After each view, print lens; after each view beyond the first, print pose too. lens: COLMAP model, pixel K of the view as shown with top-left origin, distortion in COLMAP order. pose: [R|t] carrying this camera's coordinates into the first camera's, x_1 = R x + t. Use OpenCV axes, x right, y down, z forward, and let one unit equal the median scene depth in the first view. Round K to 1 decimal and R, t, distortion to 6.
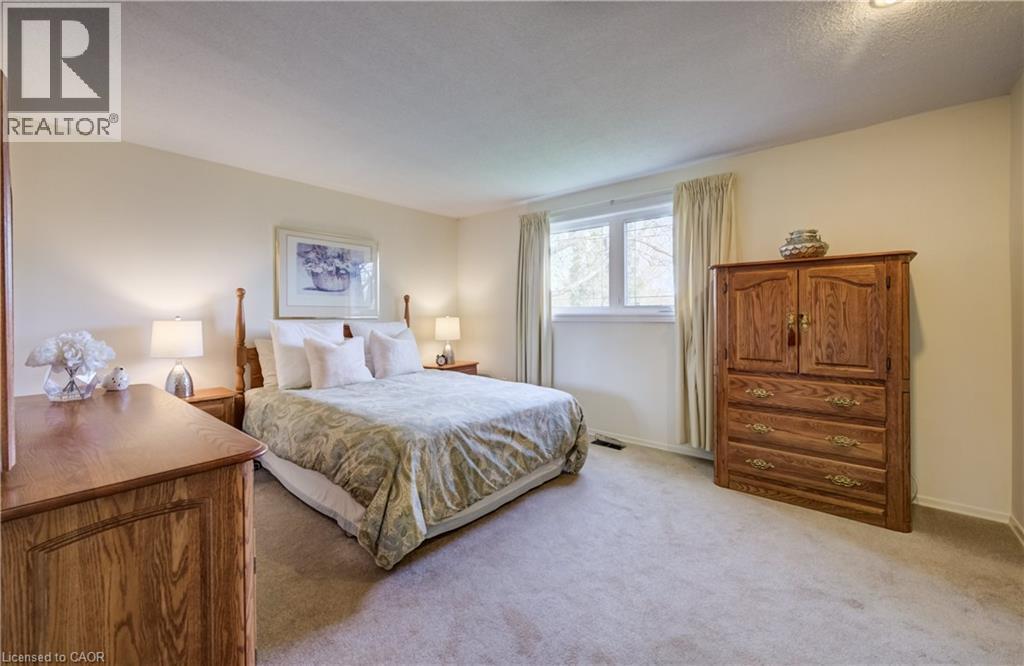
lens RADIAL K [[408.2, 0, 515.4], [0, 408.2, 314.0], [0, 0, 1]] dist [-0.001086, 0.000187]
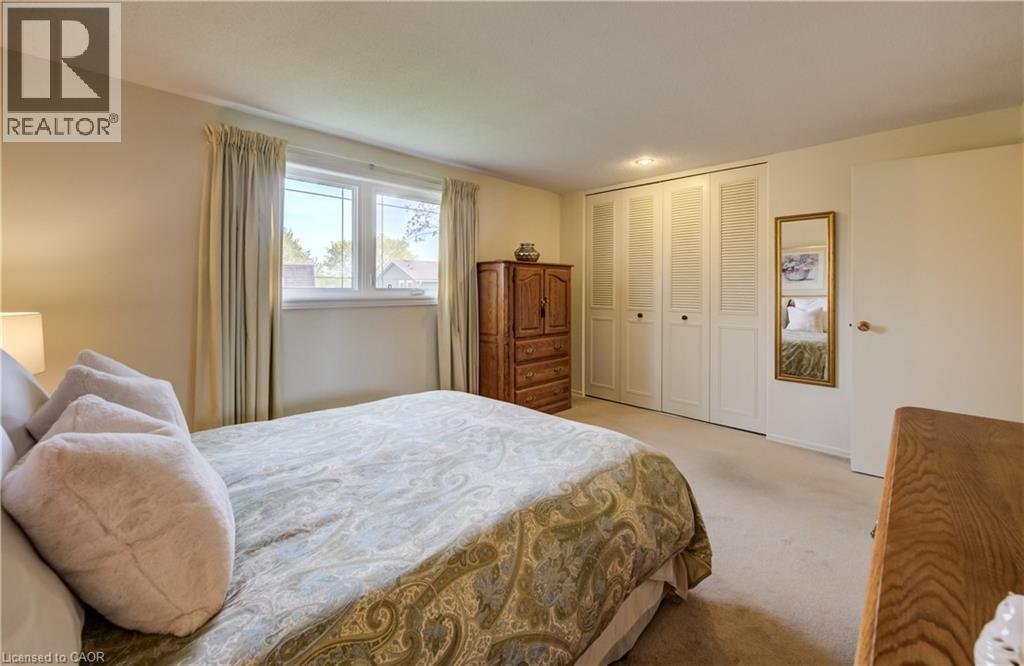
lens RADIAL K [[424.5, 0, 514.2], [0, 424.5, 284.0], [0, 0, 1]] dist [-0.000916, 0.000015]
pose [[0.068689, 0.009494, 0.997593, -0.889847], [-0.005697, 0.999942, -0.009124, -0.031783], [-0.997622, -0.005056, 0.068739, 0.917382]]
